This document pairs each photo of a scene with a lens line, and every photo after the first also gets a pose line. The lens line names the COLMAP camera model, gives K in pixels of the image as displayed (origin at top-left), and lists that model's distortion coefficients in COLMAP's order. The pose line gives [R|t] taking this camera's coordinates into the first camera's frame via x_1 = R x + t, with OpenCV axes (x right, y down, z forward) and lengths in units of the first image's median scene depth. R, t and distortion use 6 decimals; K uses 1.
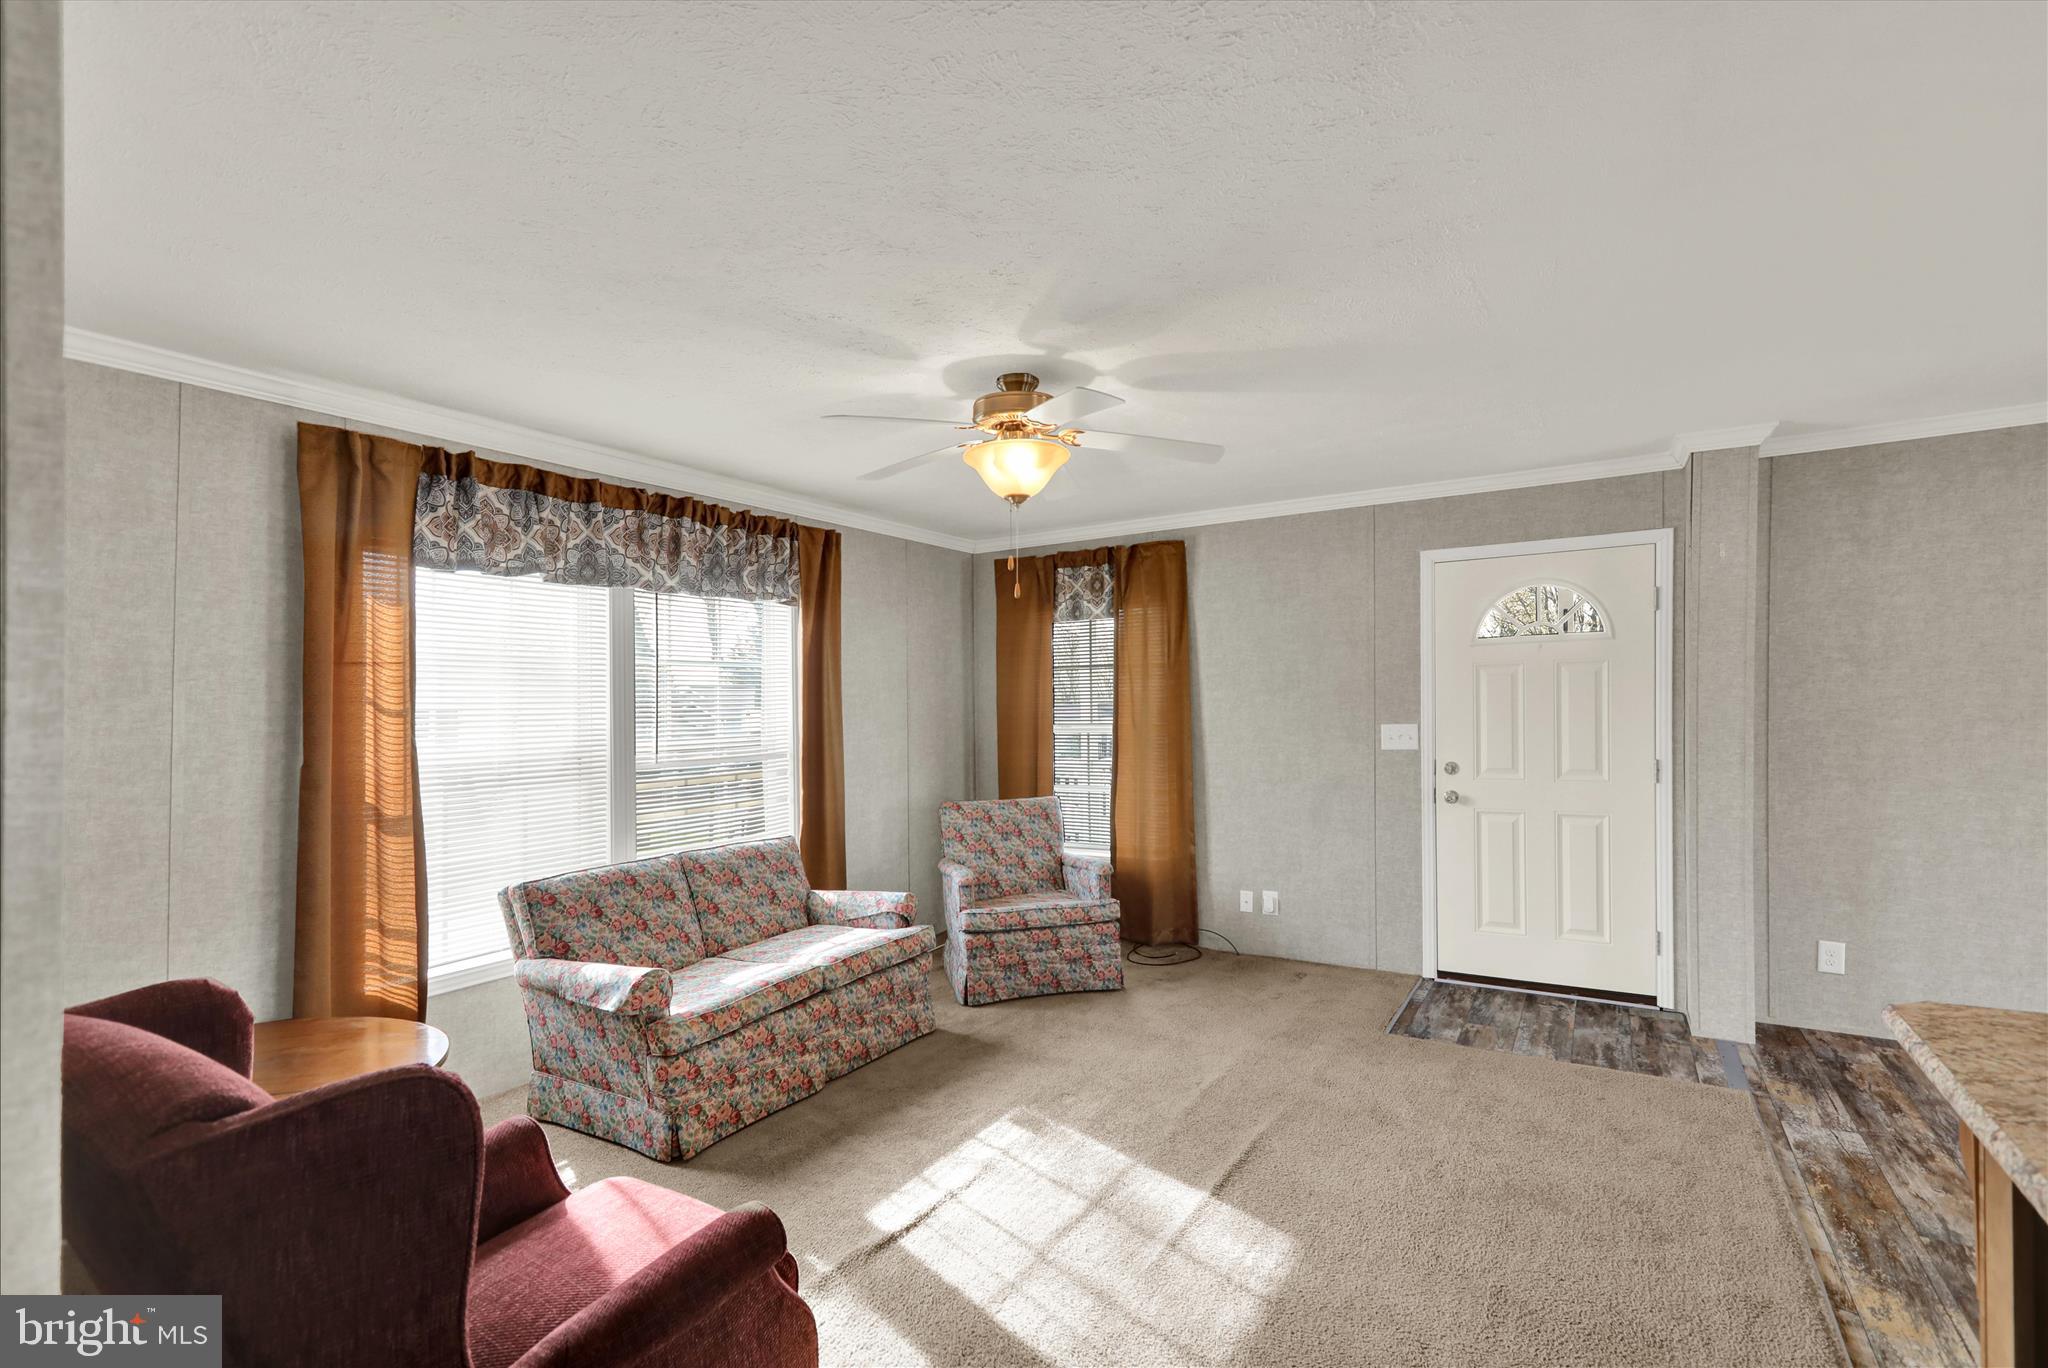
lens RADIAL K [[940.6, 0, 1064.0], [0, 940.6, 707.4], [0, 0, 1]] dist [-0.001599, -0.000553]
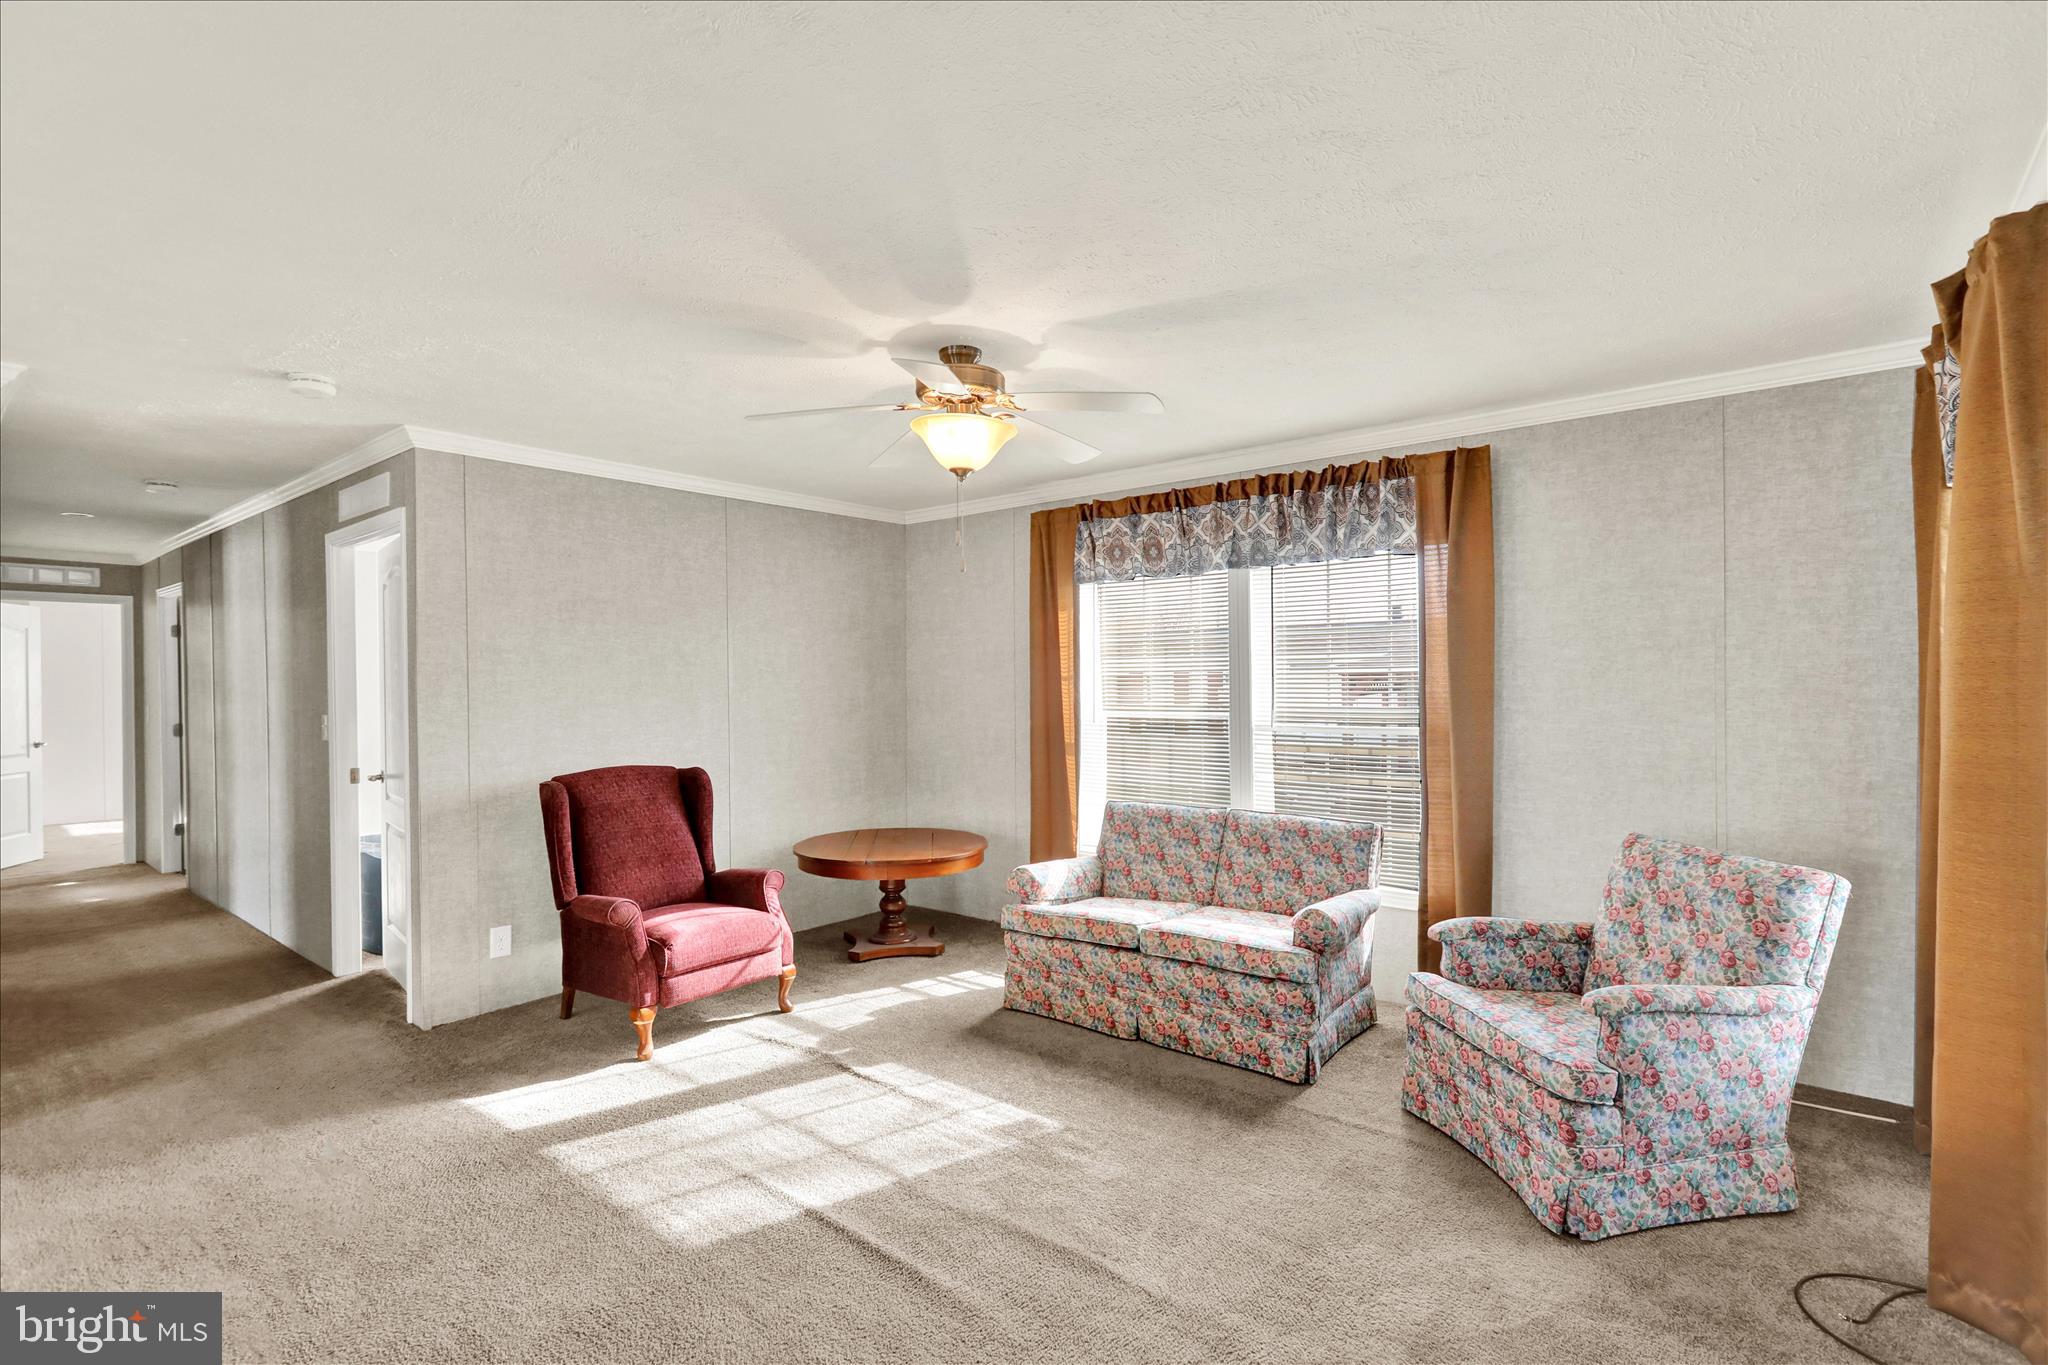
lens RADIAL K [[942.2, 0, 1021.4], [0, 942.2, 687.6], [0, 0, 1]] dist [-0.004417, 0.000170]
pose [[-0.150133, 0.025857, -0.988328, 0.686844], [0.005197, 0.999665, 0.025364, -0.015213], [0.988652, -0.001328, -0.150217, 0.896498]]
